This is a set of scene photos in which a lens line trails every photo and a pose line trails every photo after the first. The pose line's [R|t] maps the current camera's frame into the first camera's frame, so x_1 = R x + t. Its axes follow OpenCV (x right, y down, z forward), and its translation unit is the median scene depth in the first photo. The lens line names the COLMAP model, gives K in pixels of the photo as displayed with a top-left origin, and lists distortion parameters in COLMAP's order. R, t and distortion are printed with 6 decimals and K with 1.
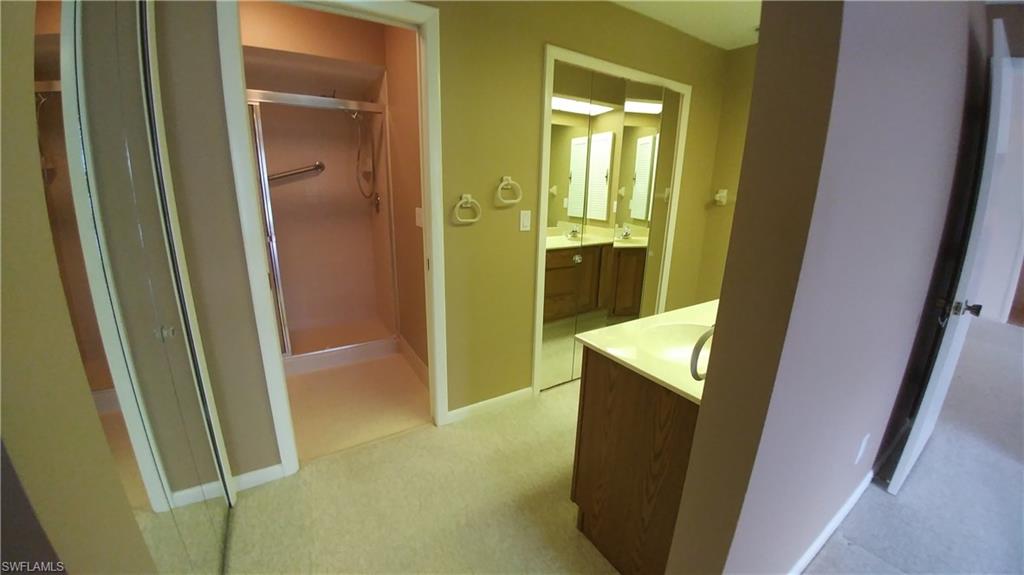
lens RADIAL K [[369.7, 0, 508.8], [0, 369.7, 283.2], [0, 0, 1]] dist [-0.028103, -0.010354]
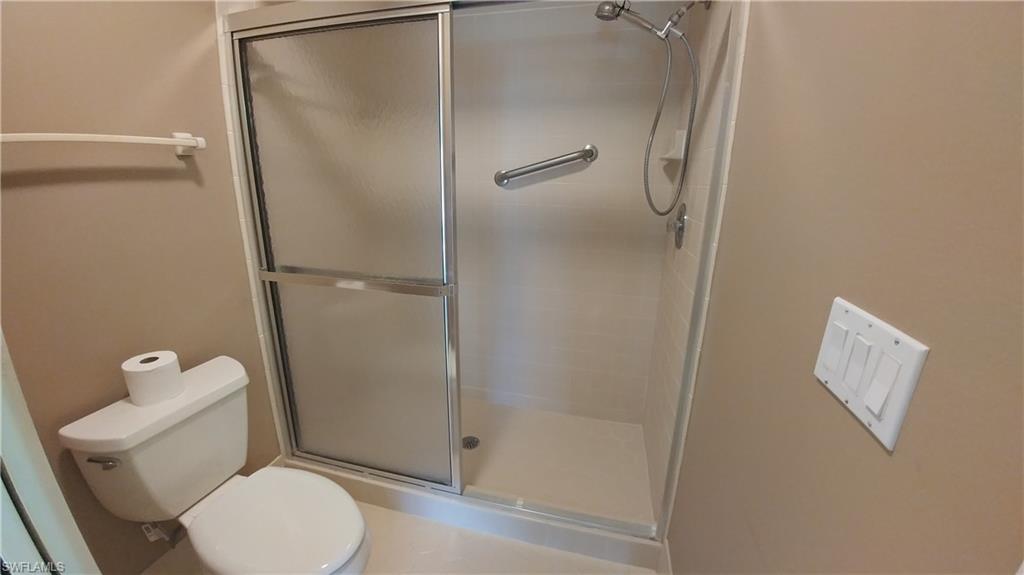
lens RADIAL K [[369.7, 0, 508.8], [0, 369.7, 283.2], [0, 0, 1]] dist [-0.028103, -0.010354]
pose [[0.702834, 0.174712, -0.689566, -0.219826], [-0.177564, 0.981773, 0.067766, -0.171890], [0.688837, 0.074814, 0.721046, 0.642212]]
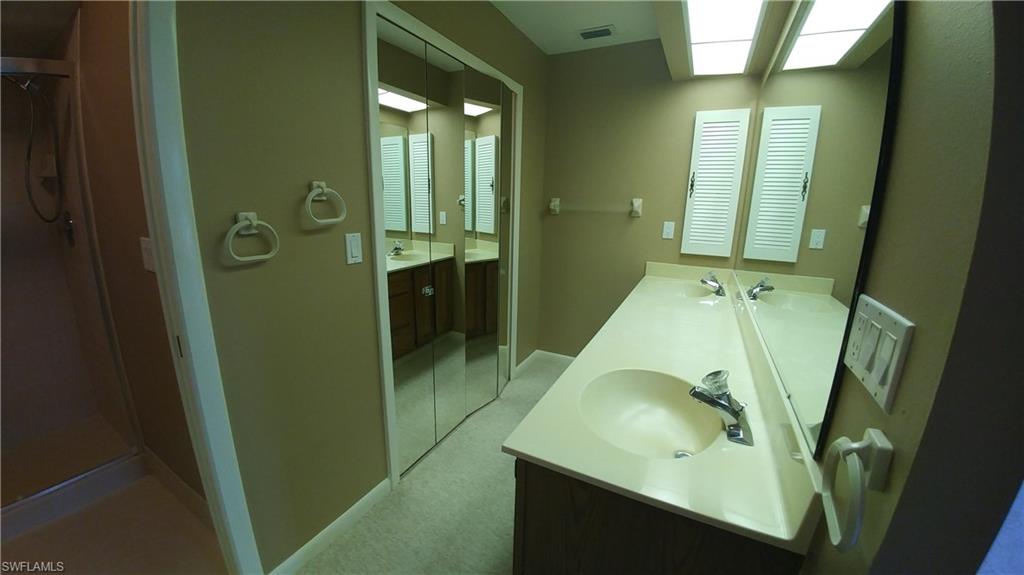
lens RADIAL K [[369.7, 0, 508.8], [0, 369.7, 283.2], [0, 0, 1]] dist [-0.028103, -0.010354]
pose [[0.864806, -0.113862, 0.489027, -0.036402], [0.123734, 0.992240, 0.012212, -0.064539], [-0.486622, 0.049948, 0.872183, 0.233512]]
